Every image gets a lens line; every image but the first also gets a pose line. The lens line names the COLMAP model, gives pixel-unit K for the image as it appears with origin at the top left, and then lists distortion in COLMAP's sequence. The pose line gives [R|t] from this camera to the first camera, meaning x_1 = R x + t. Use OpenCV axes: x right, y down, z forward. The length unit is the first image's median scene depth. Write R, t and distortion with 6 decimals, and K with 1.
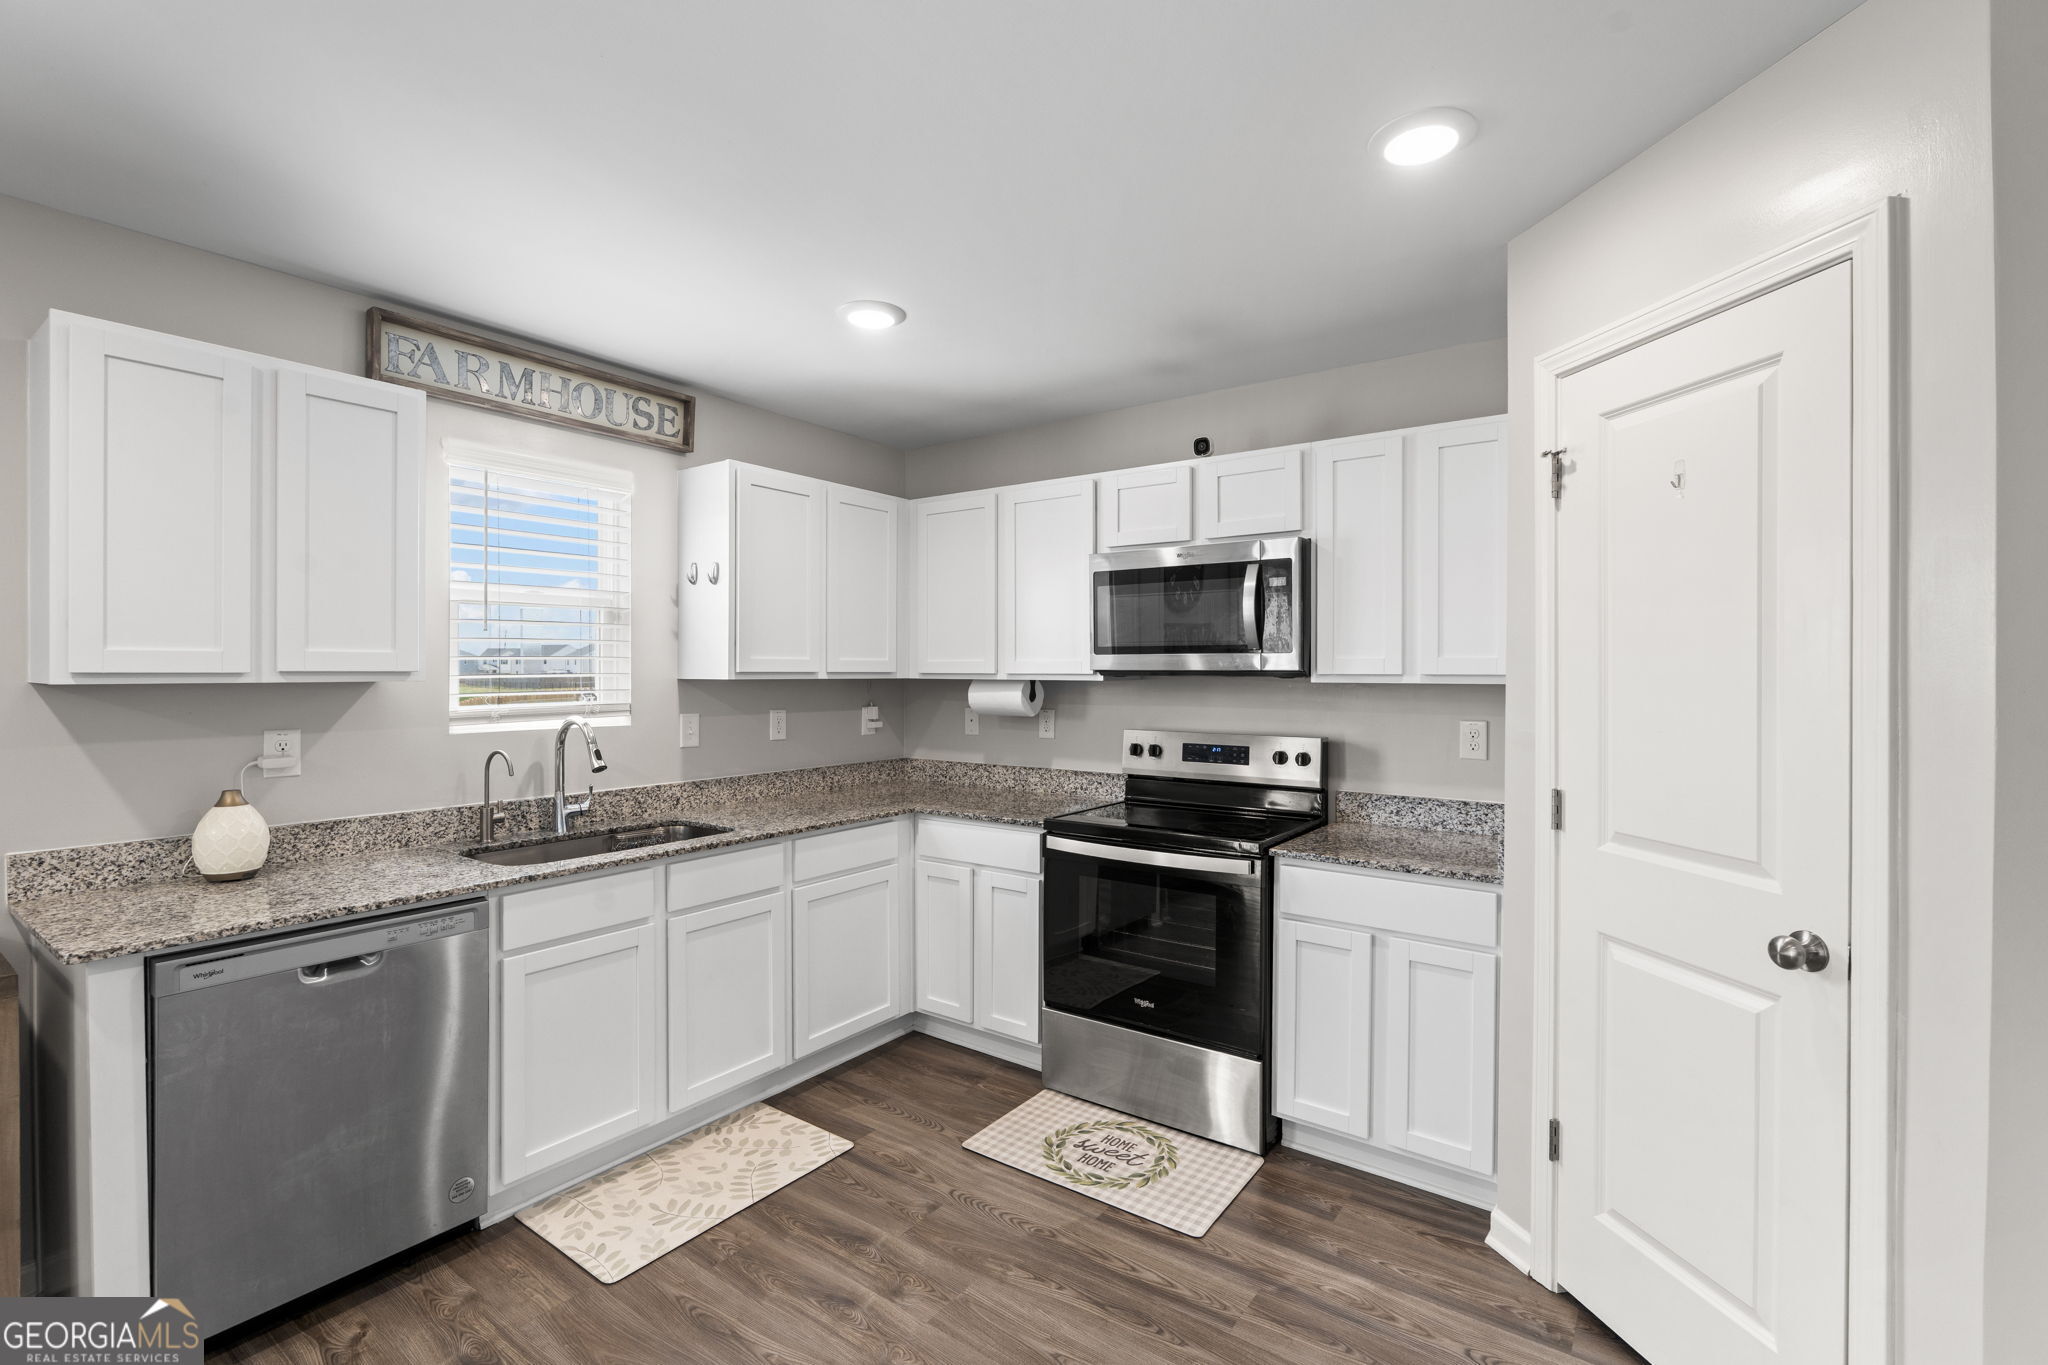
lens RADIAL K [[947.2, 0, 1019.2], [0, 947.2, 683.3], [0, 0, 1]] dist [-0.002450, 0.000352]
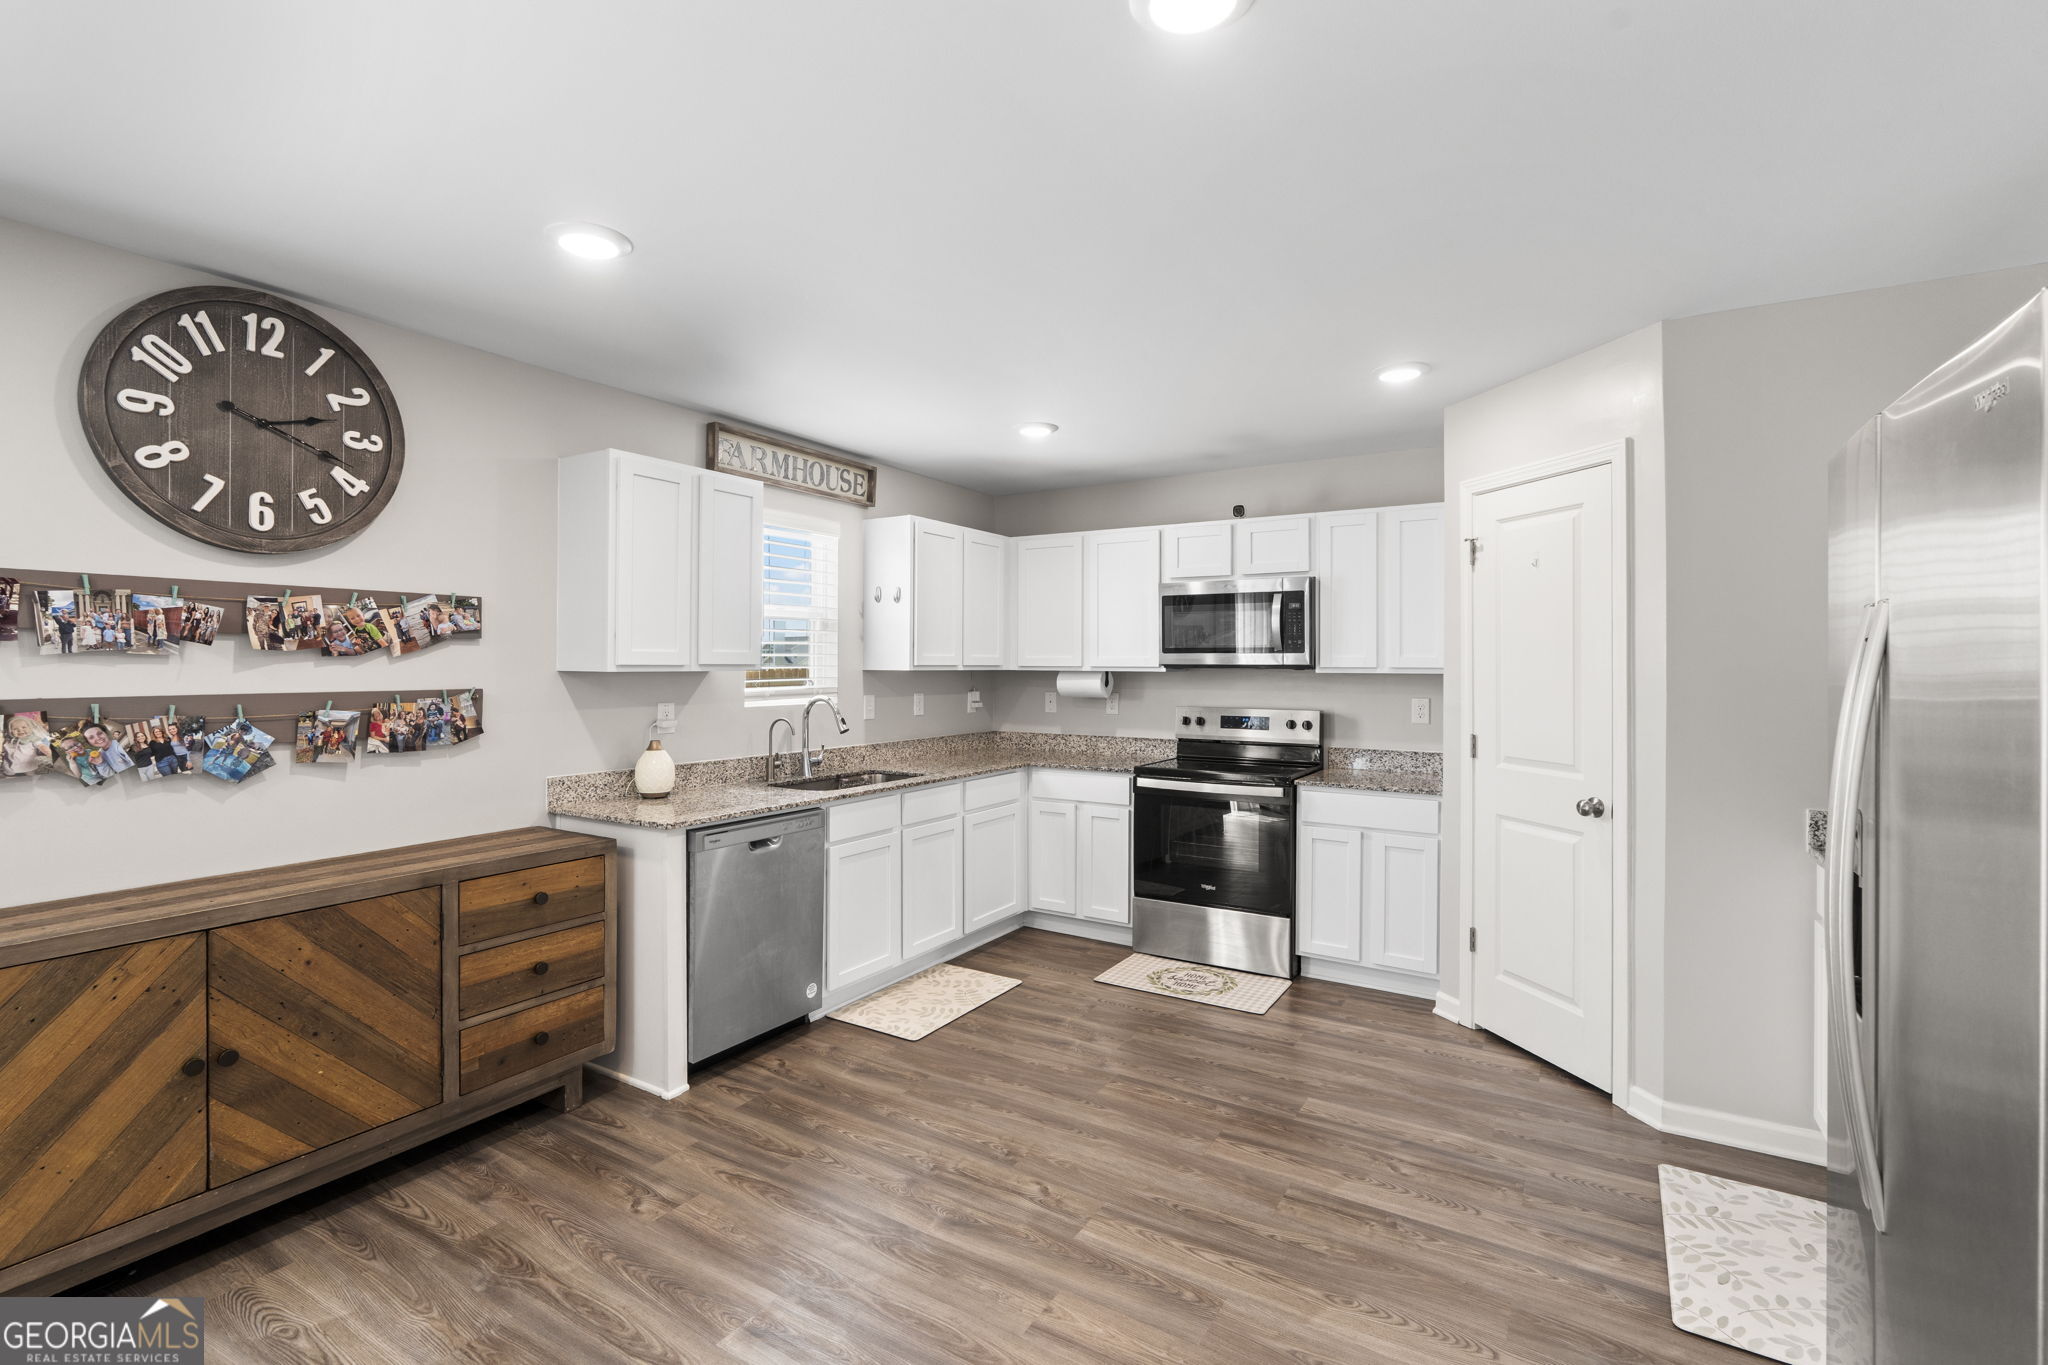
lens RADIAL K [[947.2, 0, 1025.3], [0, 947.2, 667.7], [0, 0, 1]] dist [-0.002450, 0.000352]
pose [[0.997407, 0.001812, 0.071947, -0.279003], [-0.001133, 0.999954, -0.009479, 0.006075], [-0.071961, 0.009373, 0.997363, -0.499534]]
